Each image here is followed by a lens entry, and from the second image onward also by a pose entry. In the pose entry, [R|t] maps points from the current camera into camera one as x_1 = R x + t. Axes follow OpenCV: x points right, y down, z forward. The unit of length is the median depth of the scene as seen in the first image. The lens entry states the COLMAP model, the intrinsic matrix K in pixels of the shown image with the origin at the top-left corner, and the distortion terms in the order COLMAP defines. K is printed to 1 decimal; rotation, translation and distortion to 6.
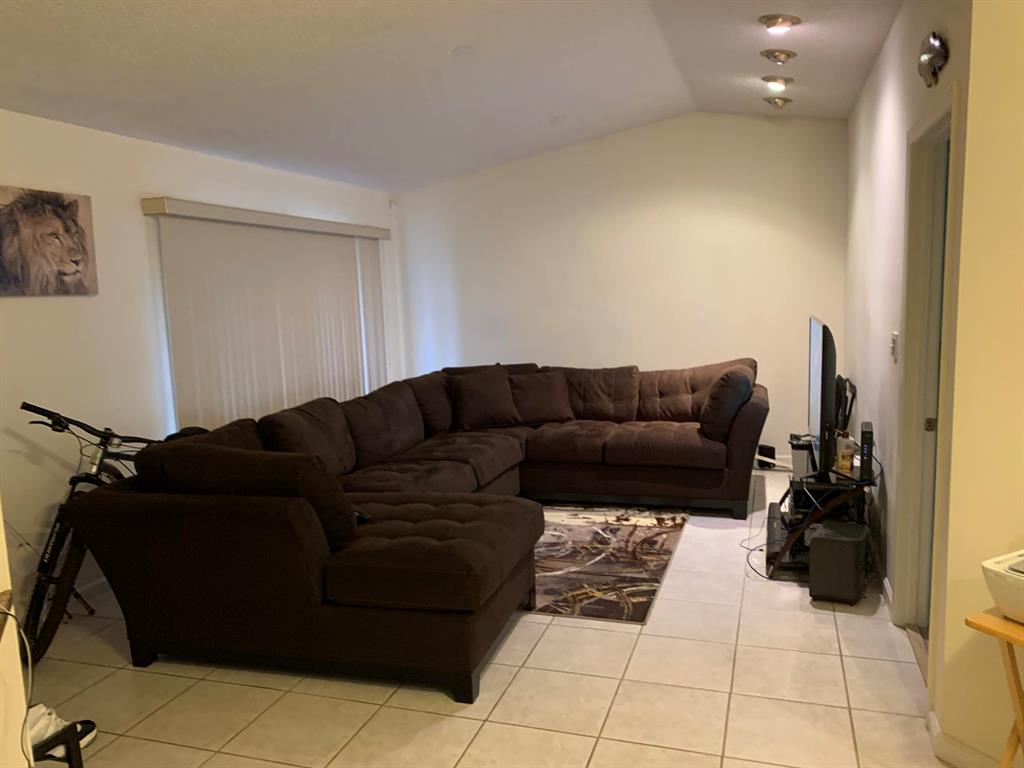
lens RADIAL K [[778.2, 0, 513.2], [0, 778.2, 386.8], [0, 0, 1]] dist [0.006632, -0.004413]
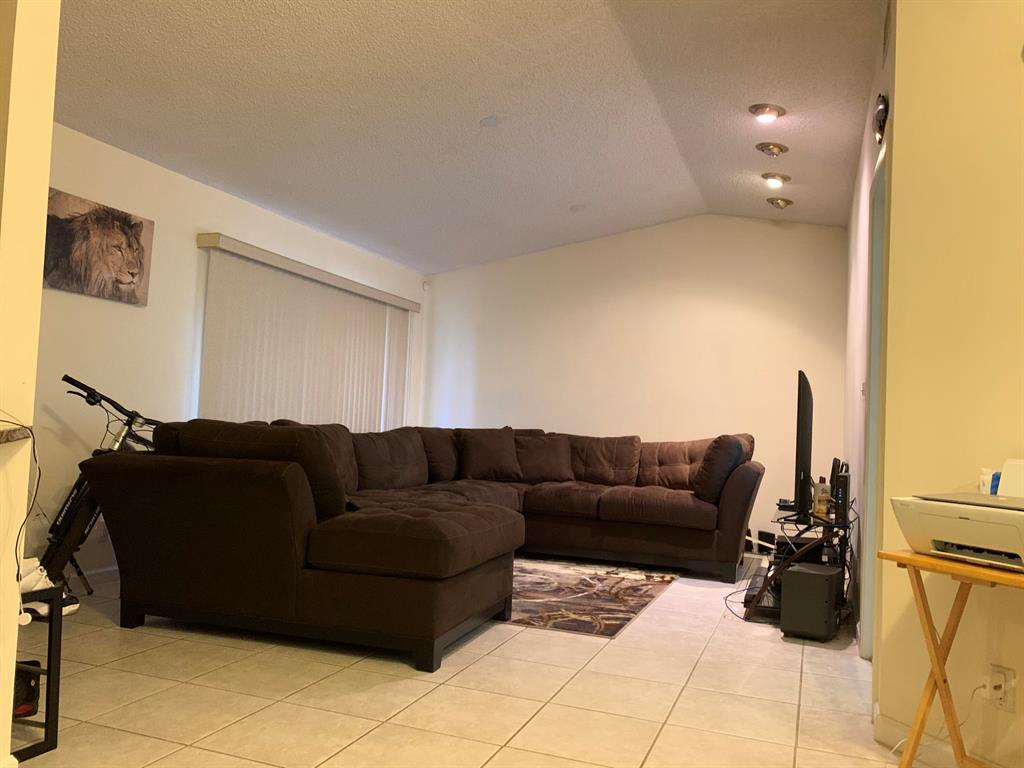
lens RADIAL K [[778.2, 0, 512.5], [0, 778.2, 383.5], [0, 0, 1]] dist [0.006632, -0.004413]
pose [[0.995881, 0.074595, -0.051534, 0.057466], [-0.082624, 0.980717, -0.177108, 0.150598], [0.037329, 0.180637, 0.982841, -0.060194]]
